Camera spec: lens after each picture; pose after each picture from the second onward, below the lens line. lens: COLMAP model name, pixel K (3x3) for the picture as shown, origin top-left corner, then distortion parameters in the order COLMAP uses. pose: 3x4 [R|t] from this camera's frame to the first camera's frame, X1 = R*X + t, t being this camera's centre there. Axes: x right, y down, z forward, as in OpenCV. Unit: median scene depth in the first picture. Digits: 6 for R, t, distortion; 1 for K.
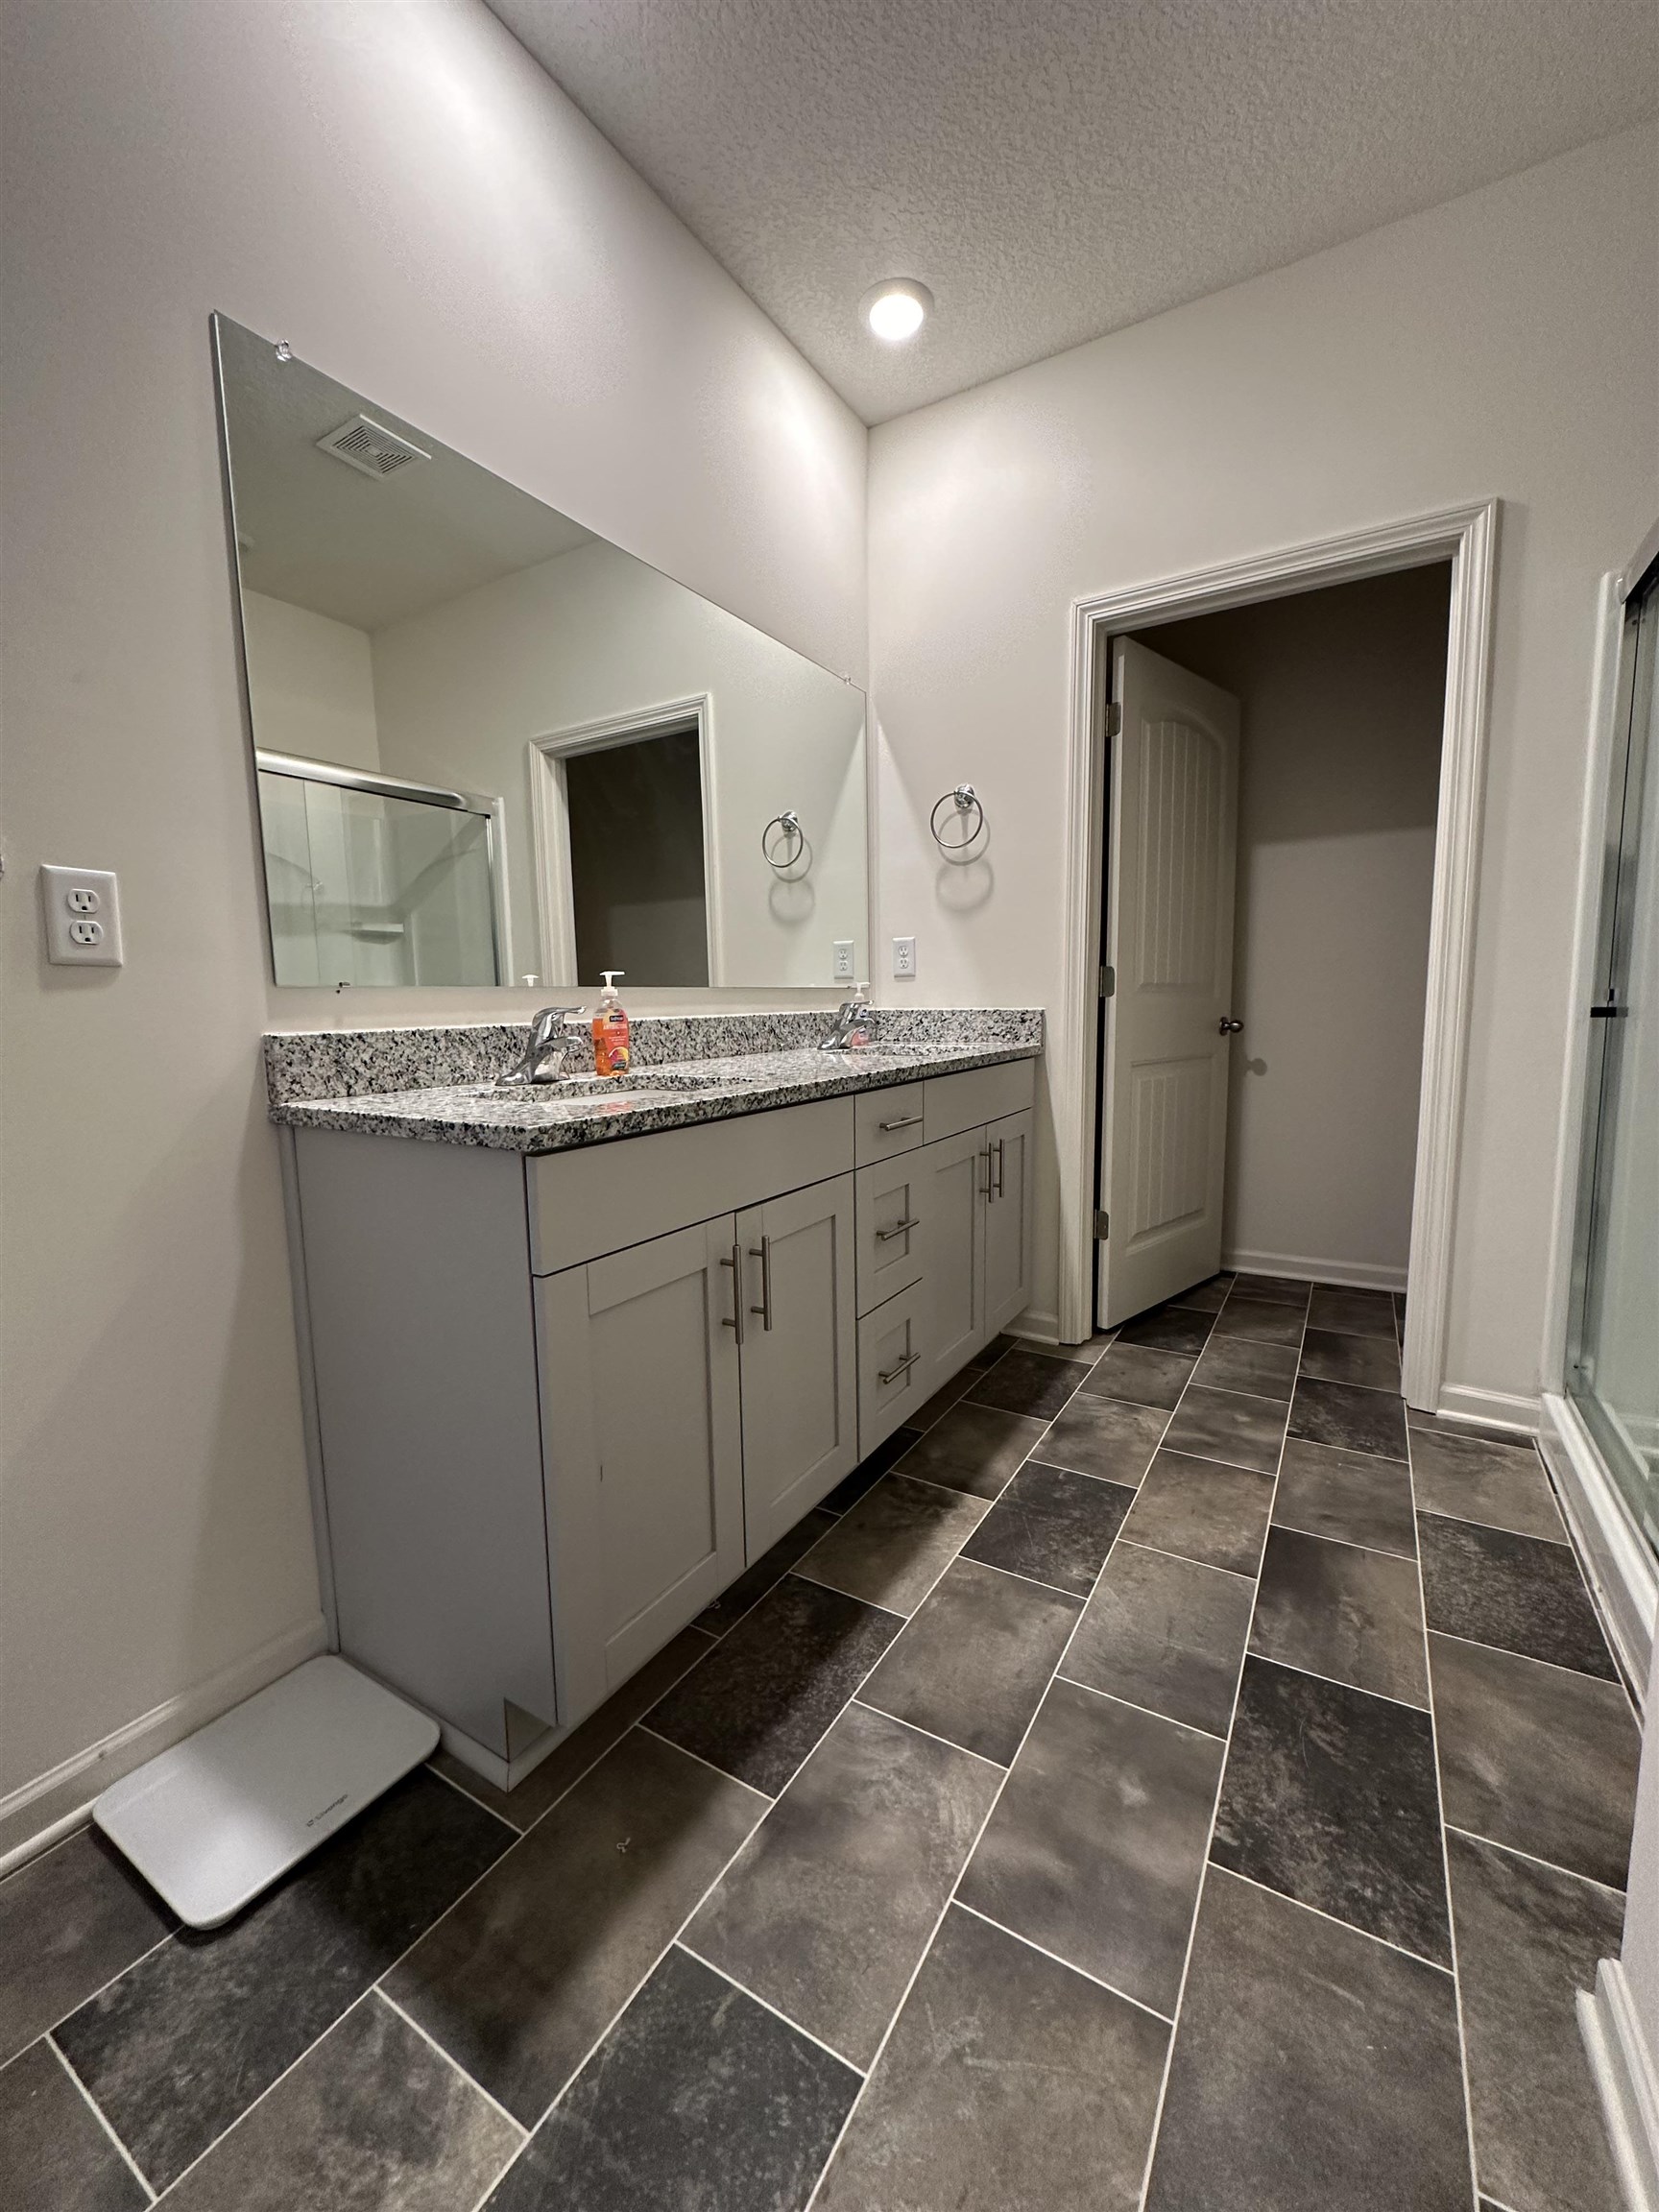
lens RADIAL K [[884.3, 0, 819.5], [0, 884.3, 1088.3], [0, 0, 1]] dist [-0.022686, 0.007217]
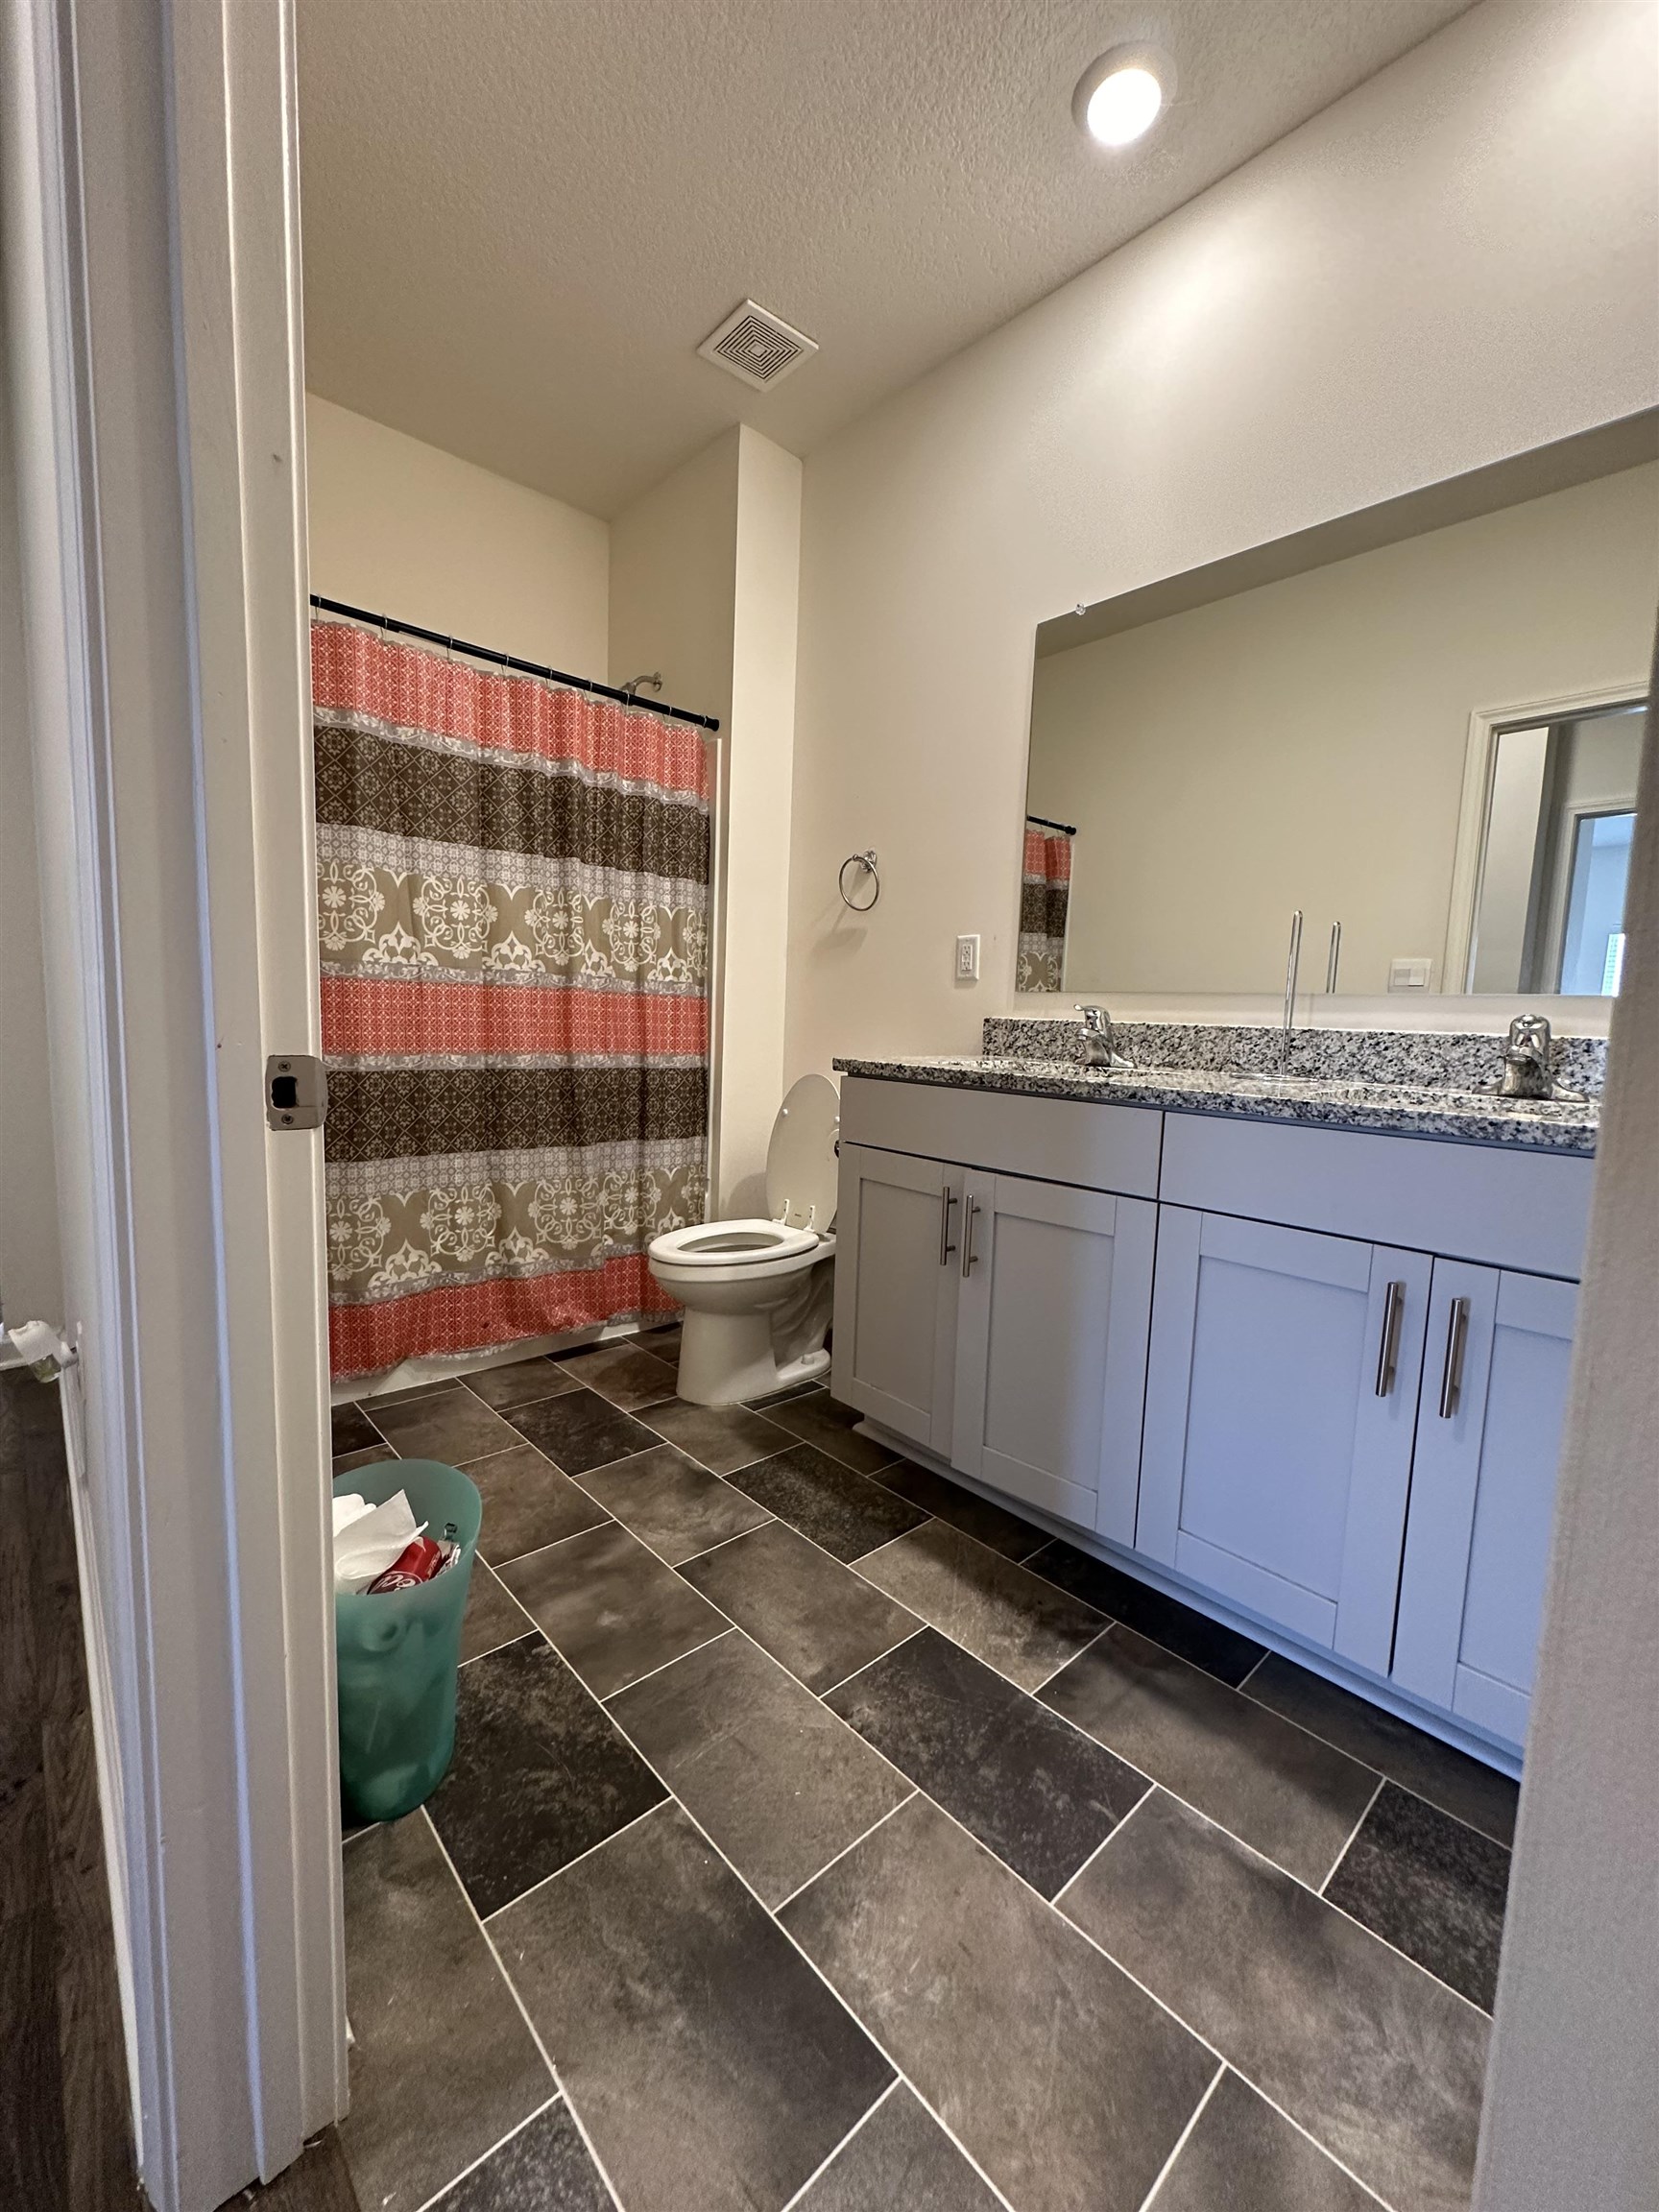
lens RADIAL K [[883.7, 0, 829.5], [0, 883.7, 1106.0], [0, 0, 1]] dist [0.002068, 0.000453]
pose [[-0.274211, 0.111020, -0.955240, 1.046438], [-0.125289, 0.980724, 0.149947, -0.109070], [0.953473, 0.160798, -0.255016, 1.123620]]
